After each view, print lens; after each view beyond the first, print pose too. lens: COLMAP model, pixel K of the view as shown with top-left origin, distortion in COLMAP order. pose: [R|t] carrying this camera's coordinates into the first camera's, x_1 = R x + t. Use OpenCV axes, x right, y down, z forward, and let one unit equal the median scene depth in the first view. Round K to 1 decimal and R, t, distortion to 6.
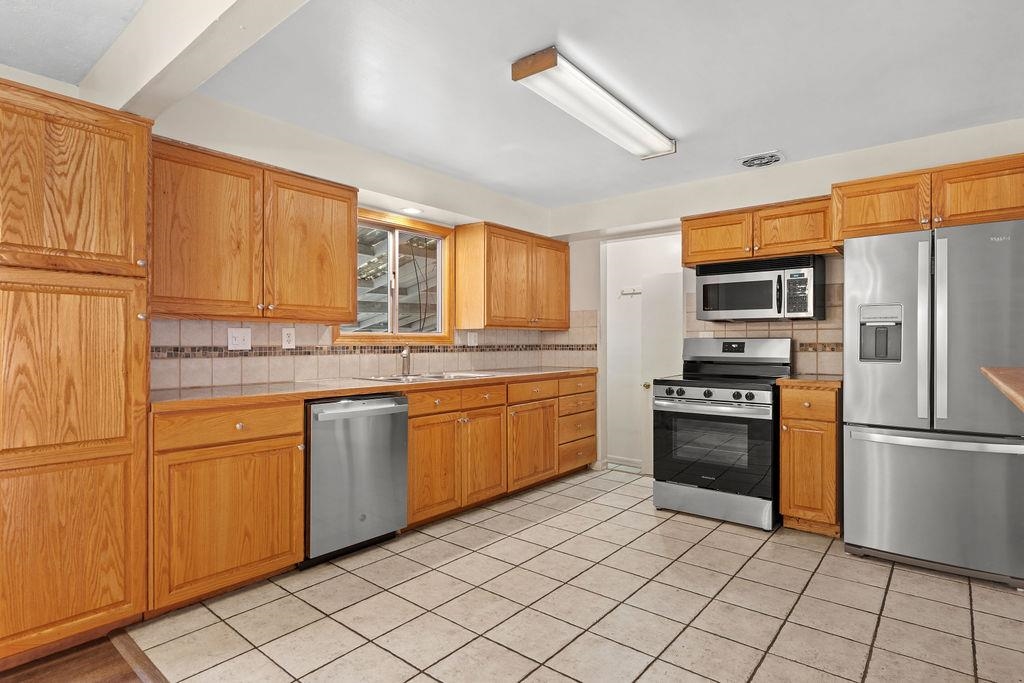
lens RADIAL K [[529.8, 0, 515.5], [0, 529.8, 339.6], [0, 0, 1]] dist [-0.005358, 0.001621]
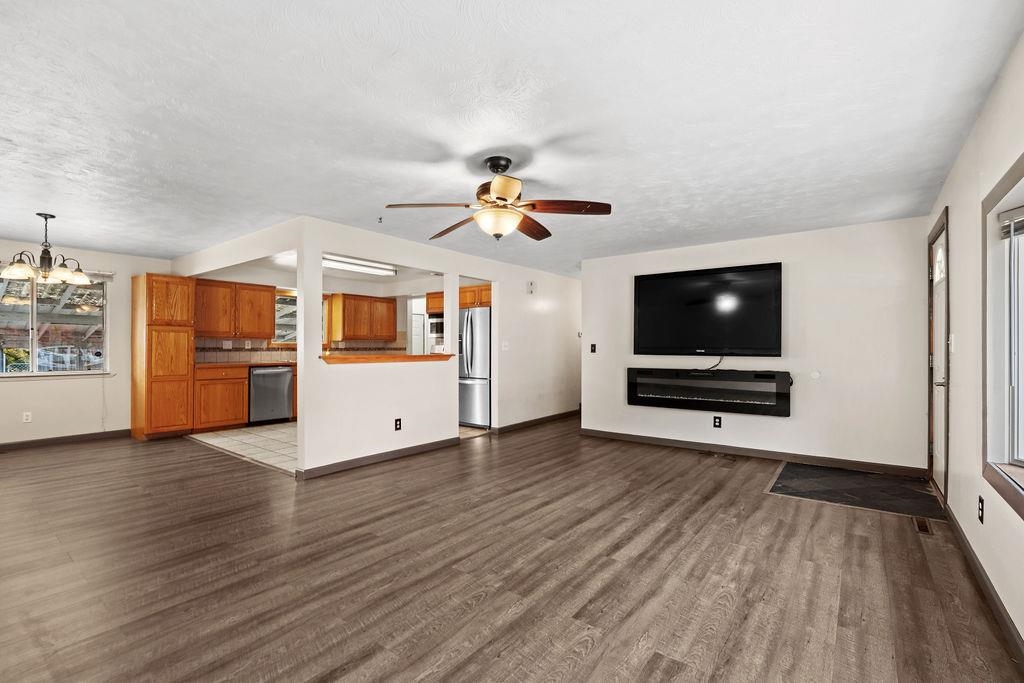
lens RADIAL K [[447.7, 0, 510.8], [0, 447.7, 342.4], [0, 0, 1]] dist [-0.004617, 0.000108]
pose [[0.999400, 0.004466, 0.034351, 0.765821], [-0.004326, 0.999982, -0.004133, -0.009965], [-0.034369, 0.003982, 0.999401, -1.201807]]
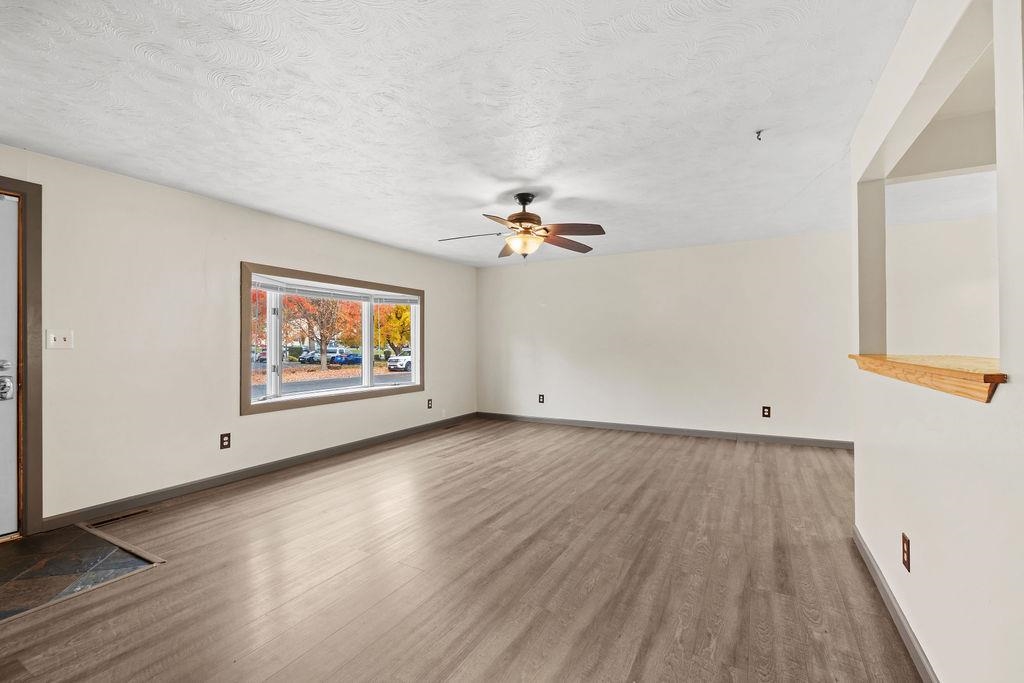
lens RADIAL K [[447.7, 0, 515.7], [0, 447.7, 338.6], [0, 0, 1]] dist [-0.004617, 0.000108]
pose [[-0.980664, 0.007327, -0.195560, 1.007628], [0.010475, 0.999832, -0.015066, 0.004158], [0.195416, -0.016823, -0.980576, 0.732650]]
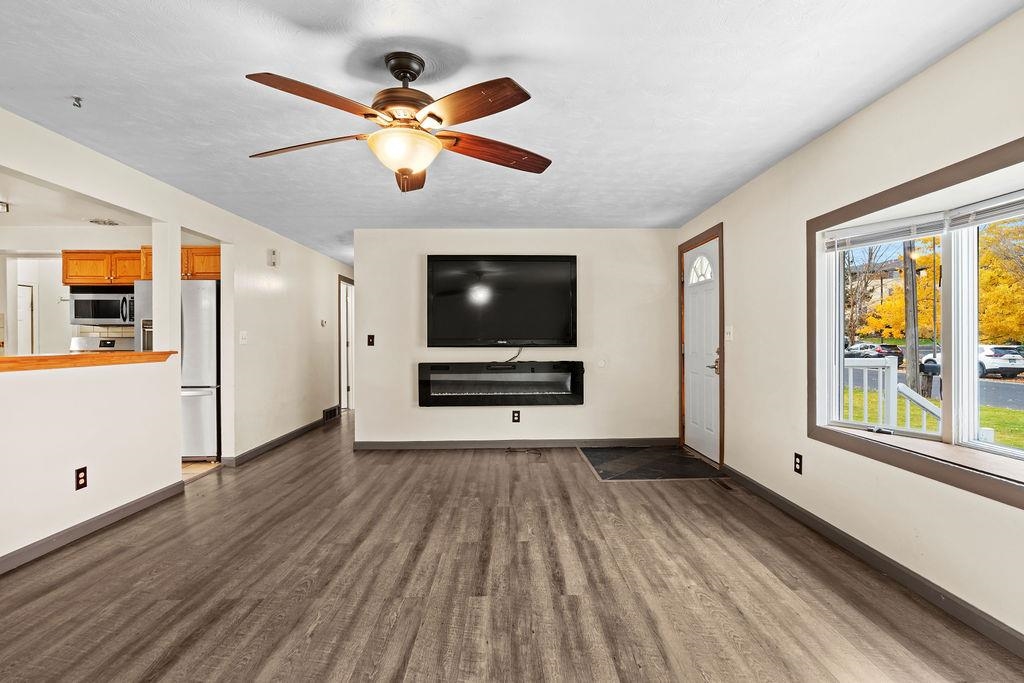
lens RADIAL K [[497.7, 0, 510.1], [0, 497.7, 335.5], [0, 0, 1]] dist [-0.001127, -0.000010]
pose [[0.763241, 0.004399, 0.646099, 0.454929], [-0.001263, 0.999985, -0.005316, -0.002707], [-0.646112, 0.003241, 0.763235, -0.920453]]
